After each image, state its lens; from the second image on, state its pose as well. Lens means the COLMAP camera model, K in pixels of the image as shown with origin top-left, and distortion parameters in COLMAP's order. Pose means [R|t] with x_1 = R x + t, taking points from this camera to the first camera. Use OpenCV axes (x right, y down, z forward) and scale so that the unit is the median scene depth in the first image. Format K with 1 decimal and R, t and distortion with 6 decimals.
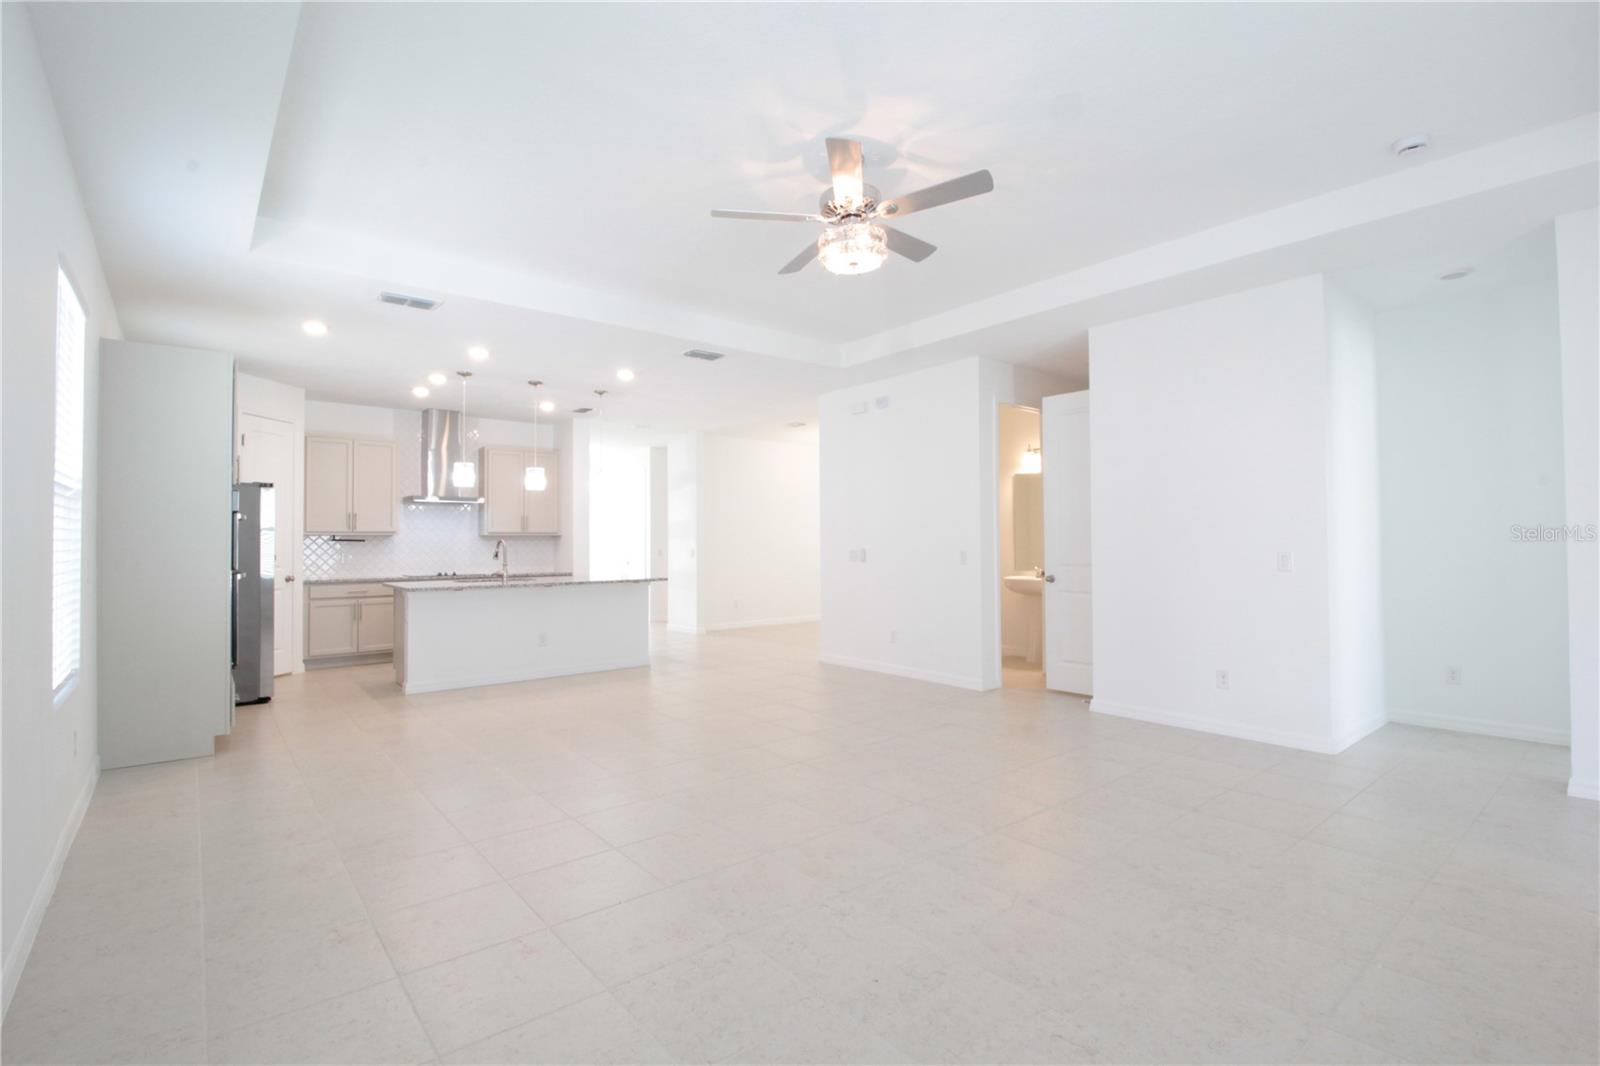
lens RADIAL K [[745.2, 0, 800.0], [0, 745.2, 533.0], [0, 0, 1]] dist [0.005476, -0.015295]
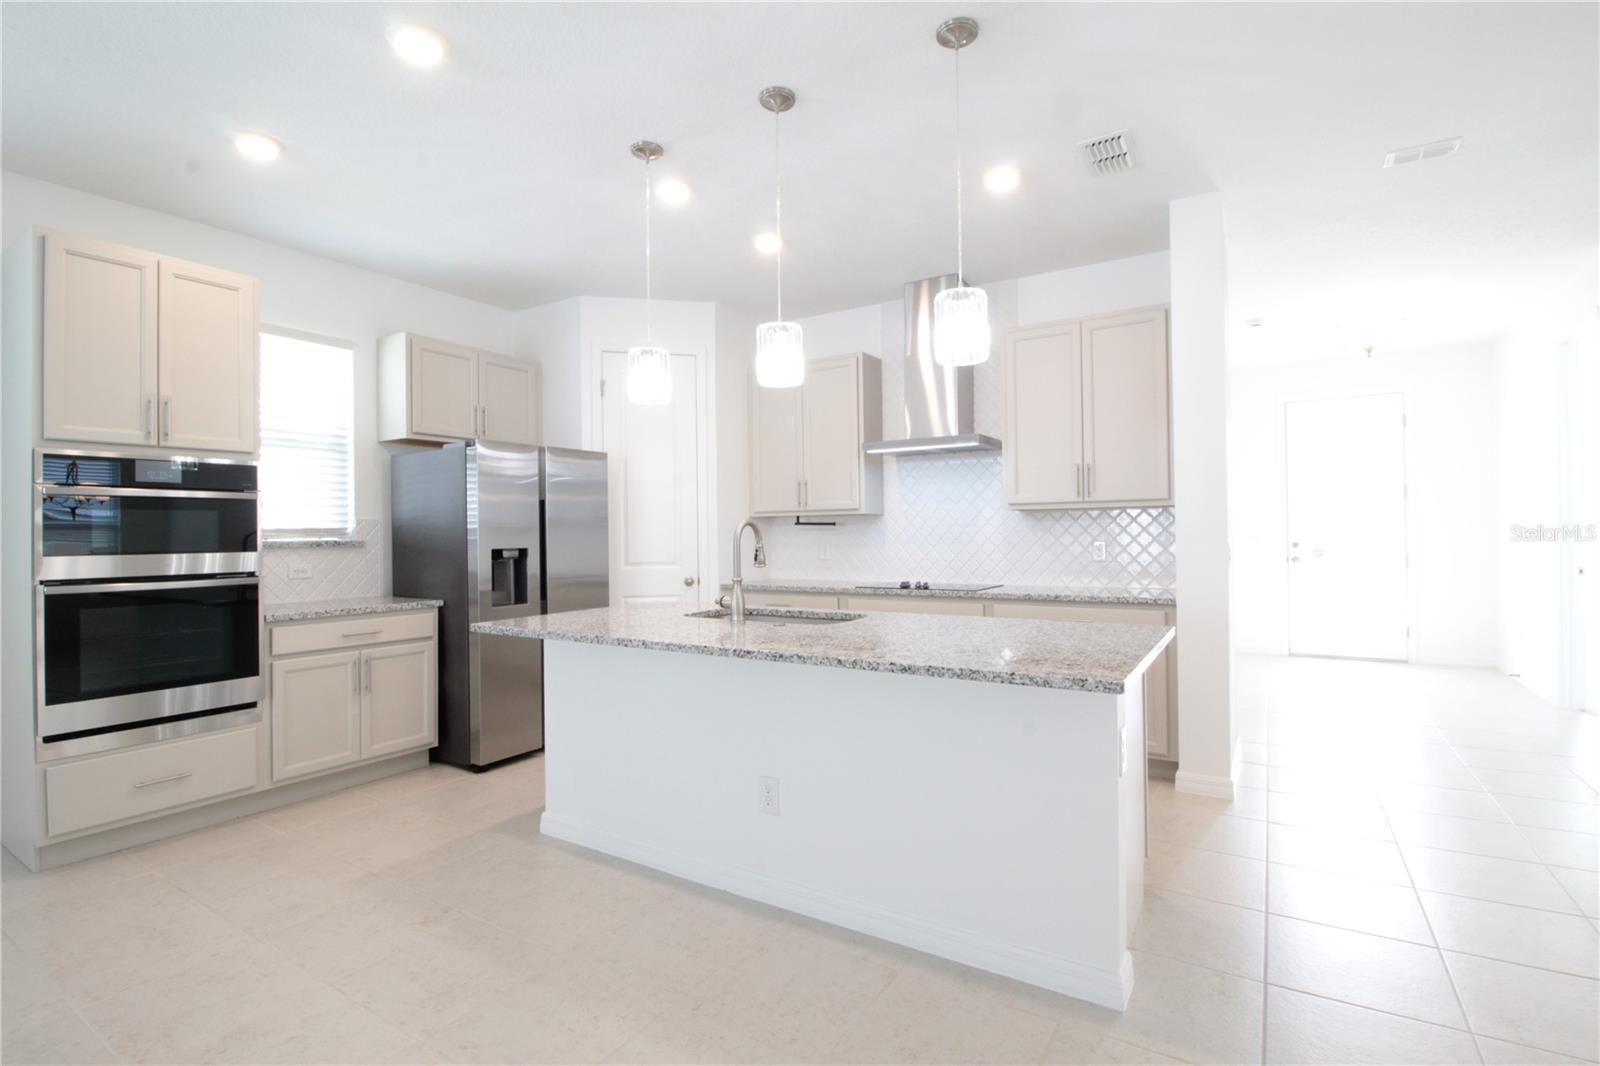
lens RADIAL K [[745.2, 0, 800.0], [0, 745.2, 533.0], [0, 0, 1]] dist [0.005476, -0.015295]
pose [[0.316137, 0.002264, -0.948711, 0.001214], [0.022325, 0.999702, 0.009825, 0.011544], [0.948451, -0.024286, 0.315992, 0.798317]]
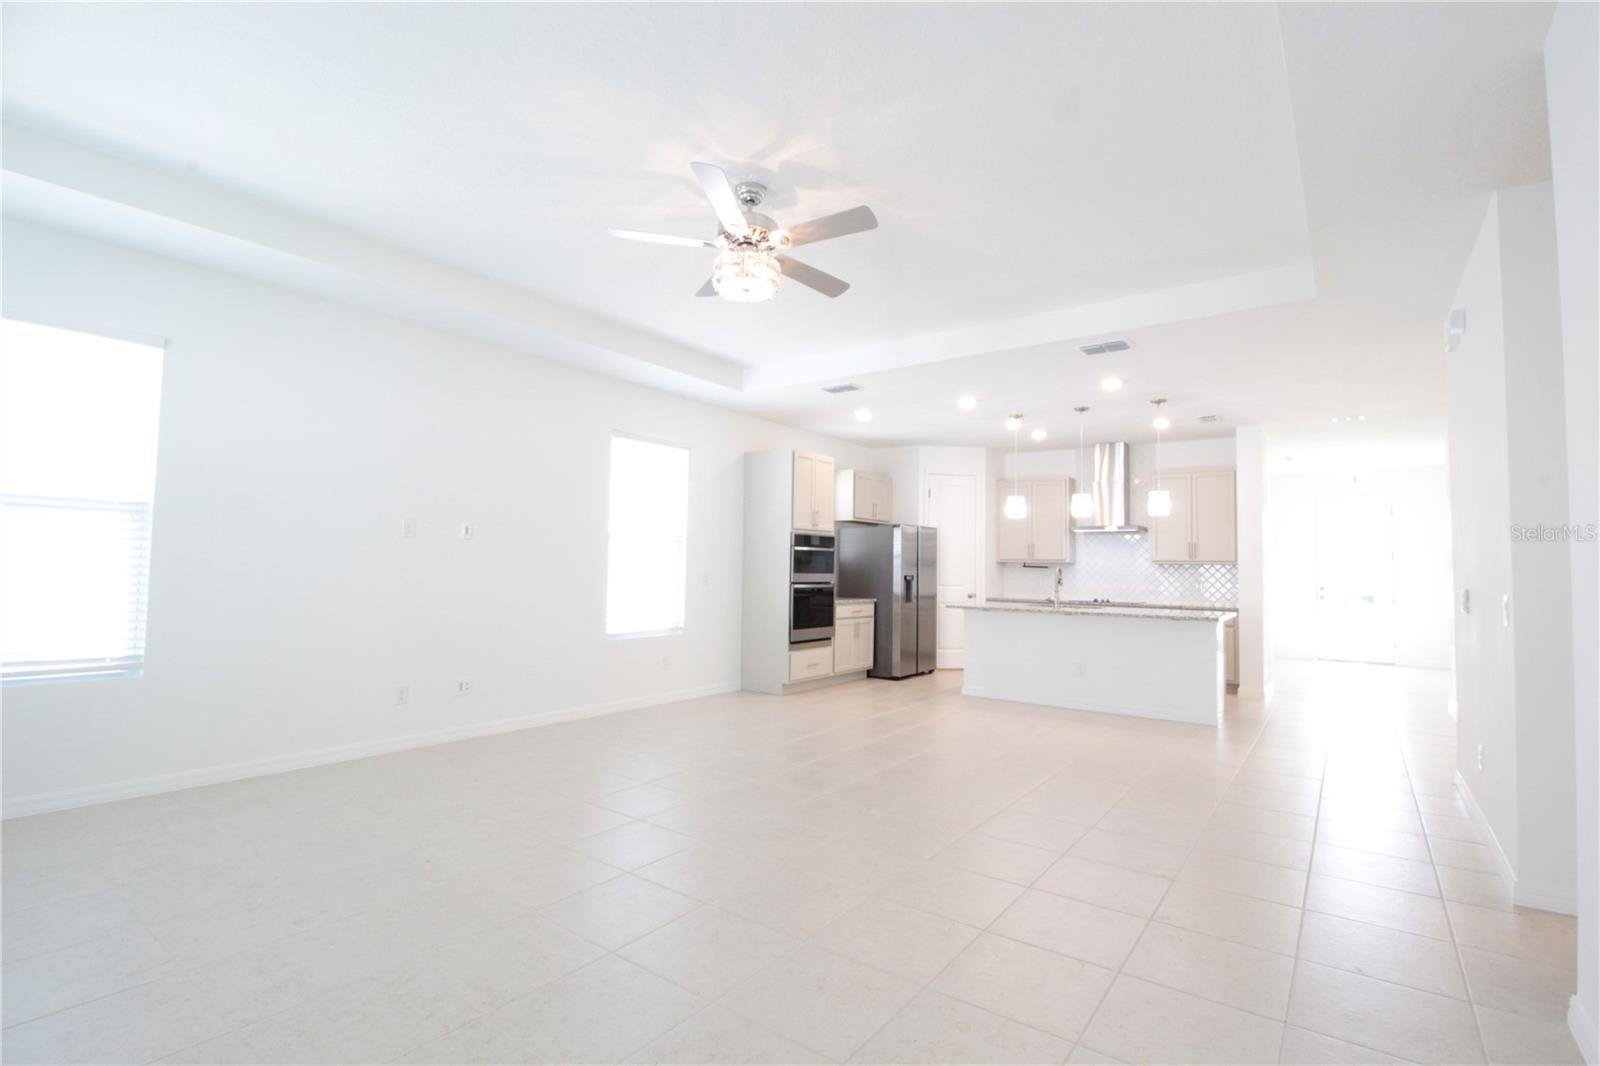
lens RADIAL K [[745.2, 0, 800.0], [0, 745.2, 533.0], [0, 0, 1]] dist [0.005476, -0.015295]
pose [[0.242530, -0.033703, -0.969558, 0.457396], [-0.006557, 0.999317, -0.036377, 0.001849], [0.970122, 0.015180, 0.242144, 0.358872]]
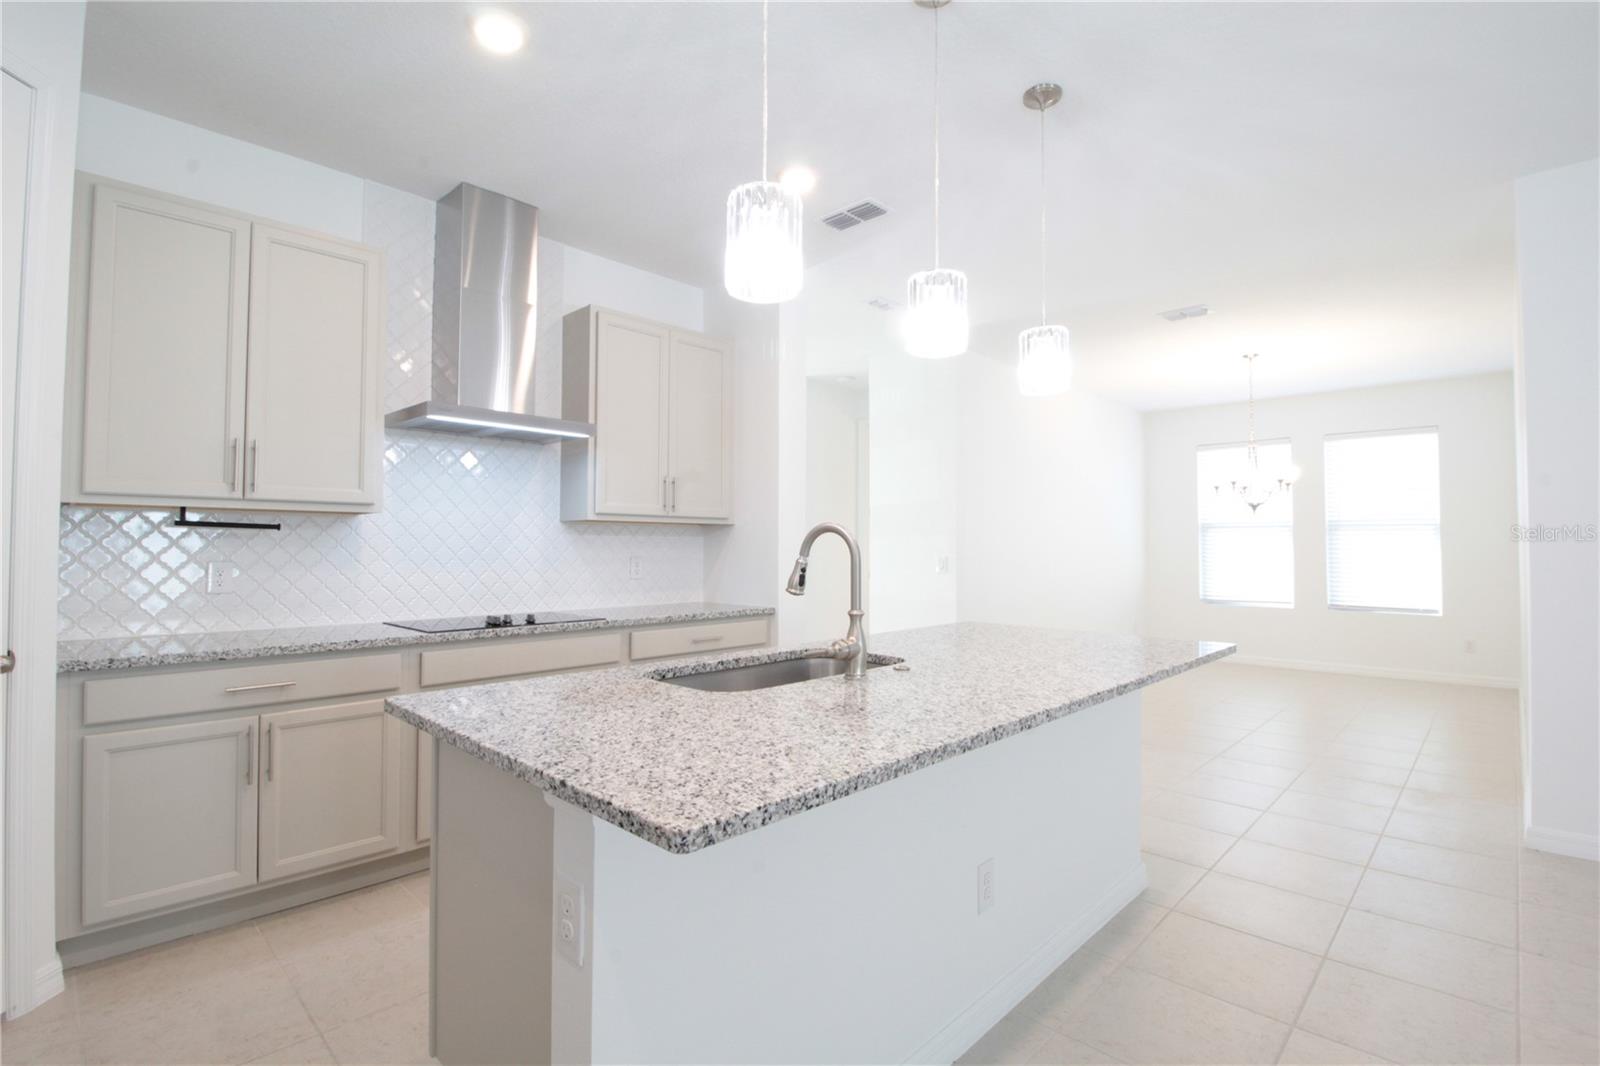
lens RADIAL K [[745.2, 0, 800.0], [0, 745.2, 533.0], [0, 0, 1]] dist [0.005476, -0.015295]
pose [[0.993312, 0.011738, 0.114862, -0.394800], [-0.010855, 0.999907, -0.008310, 0.013752], [-0.114949, 0.007007, 0.993347, 0.647190]]
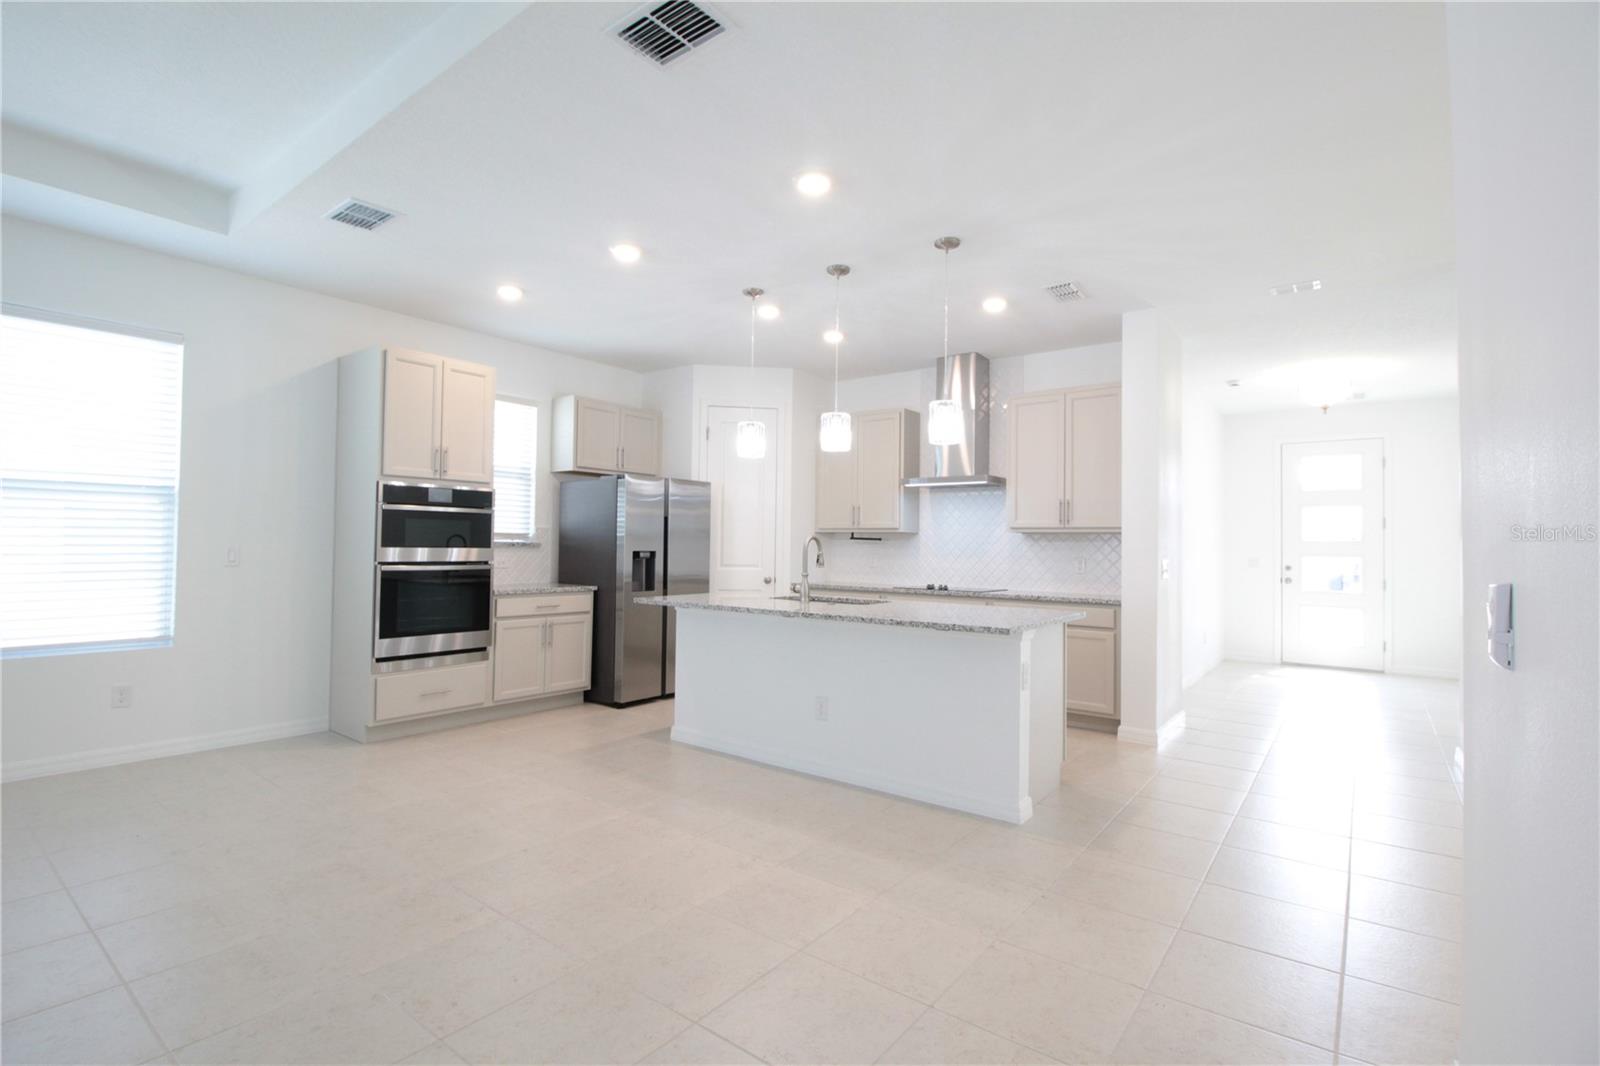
lens RADIAL K [[745.2, 0, 800.0], [0, 745.2, 533.0], [0, 0, 1]] dist [0.005476, -0.015295]
pose [[0.229964, -0.006863, -0.973175, 0.187898], [-0.003630, 0.999962, -0.007910, 0.010498], [0.973192, 0.005352, 0.229931, 0.751775]]
